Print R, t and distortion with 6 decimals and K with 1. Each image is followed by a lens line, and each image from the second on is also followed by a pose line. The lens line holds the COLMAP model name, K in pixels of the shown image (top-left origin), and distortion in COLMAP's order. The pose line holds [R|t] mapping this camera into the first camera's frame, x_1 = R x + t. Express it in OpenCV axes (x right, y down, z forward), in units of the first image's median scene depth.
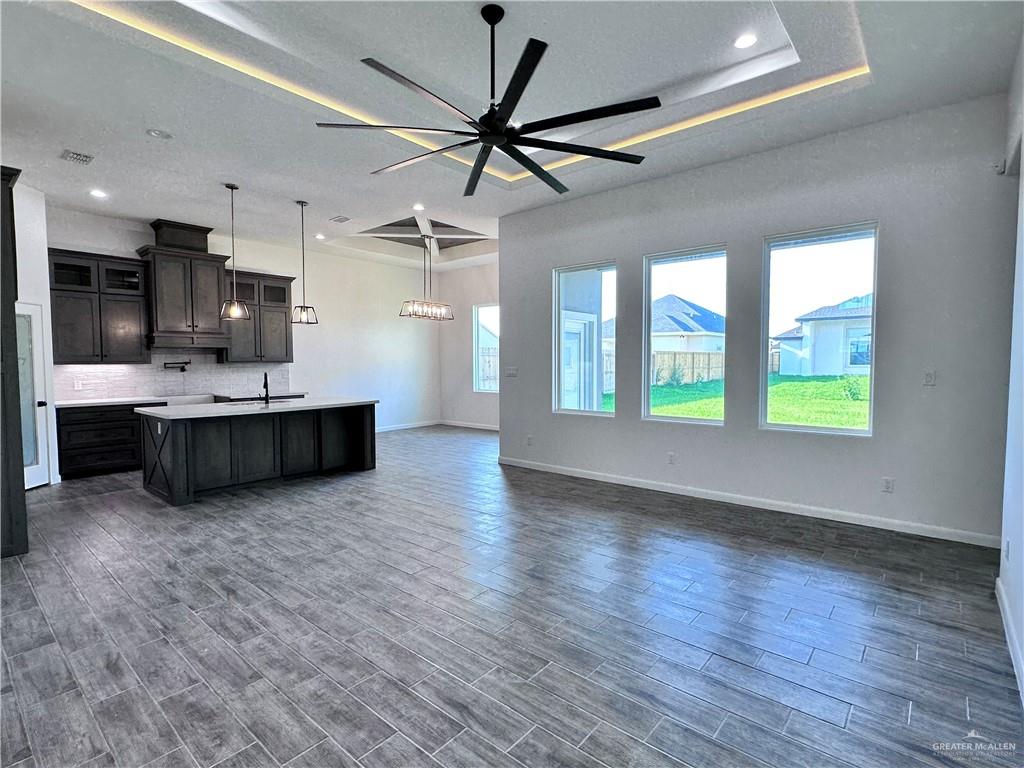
lens RADIAL K [[499.4, 0, 512.0], [0, 499.4, 384.0], [0, 0, 1]] dist [0.000653, 0.000079]
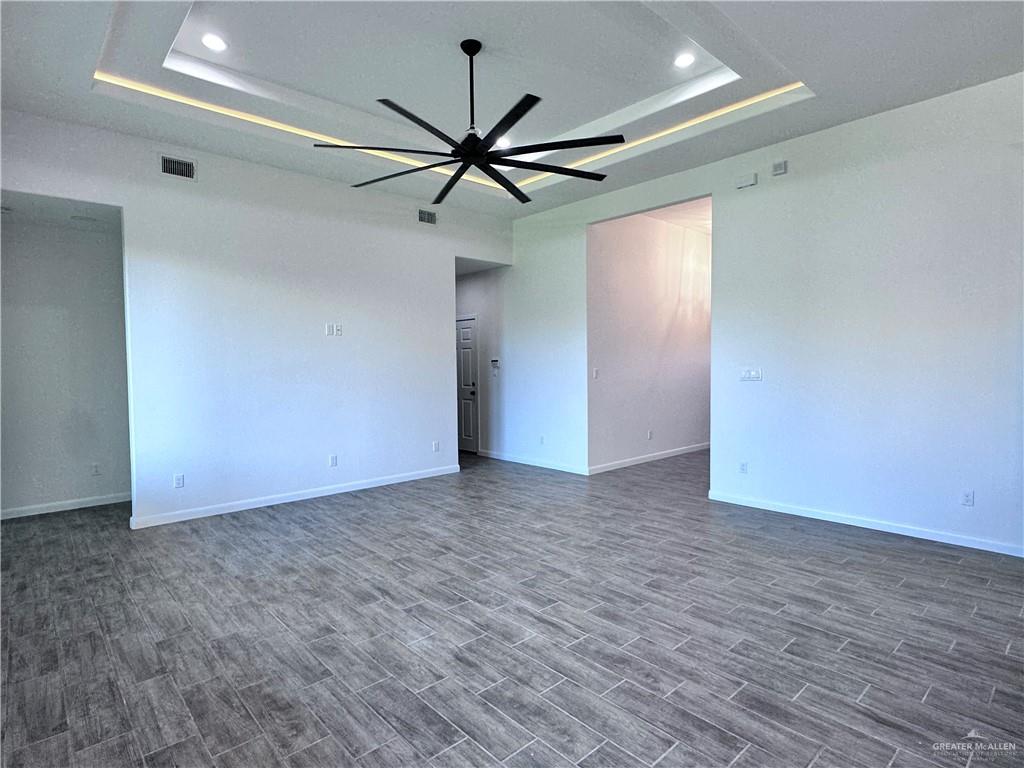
lens RADIAL K [[540.9, 0, 514.4], [0, 540.9, 381.4], [0, 0, 1]] dist [0.002522, 0.000514]
pose [[-0.992299, 0.008932, 0.123547, -0.158440], [0.019149, 0.996468, 0.081758, -0.058657], [-0.122380, 0.083494, -0.988965, 1.294825]]
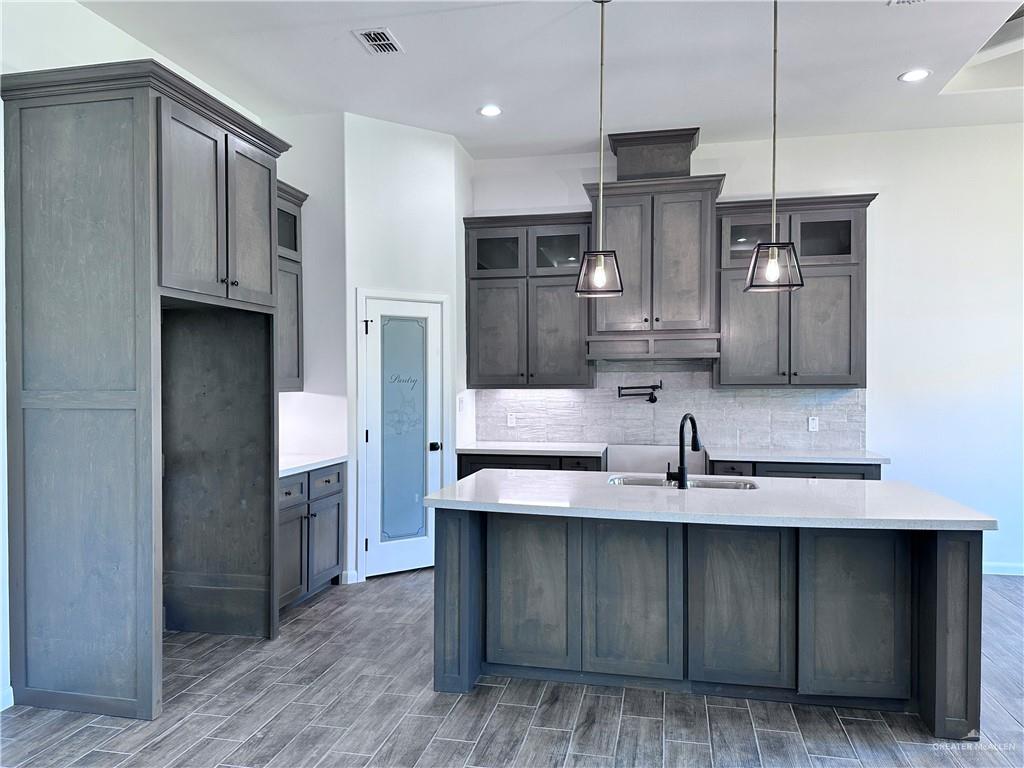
lens RADIAL K [[725.2, 0, 514.1], [0, 725.2, 391.4], [0, 0, 1]] dist [0.045475, -0.001822]
pose [[0.473545, 0.015383, -0.880635, -0.021459], [-0.040717, 0.999161, -0.004441, -0.035384], [0.879828, 0.037960, 0.473774, 0.619816]]
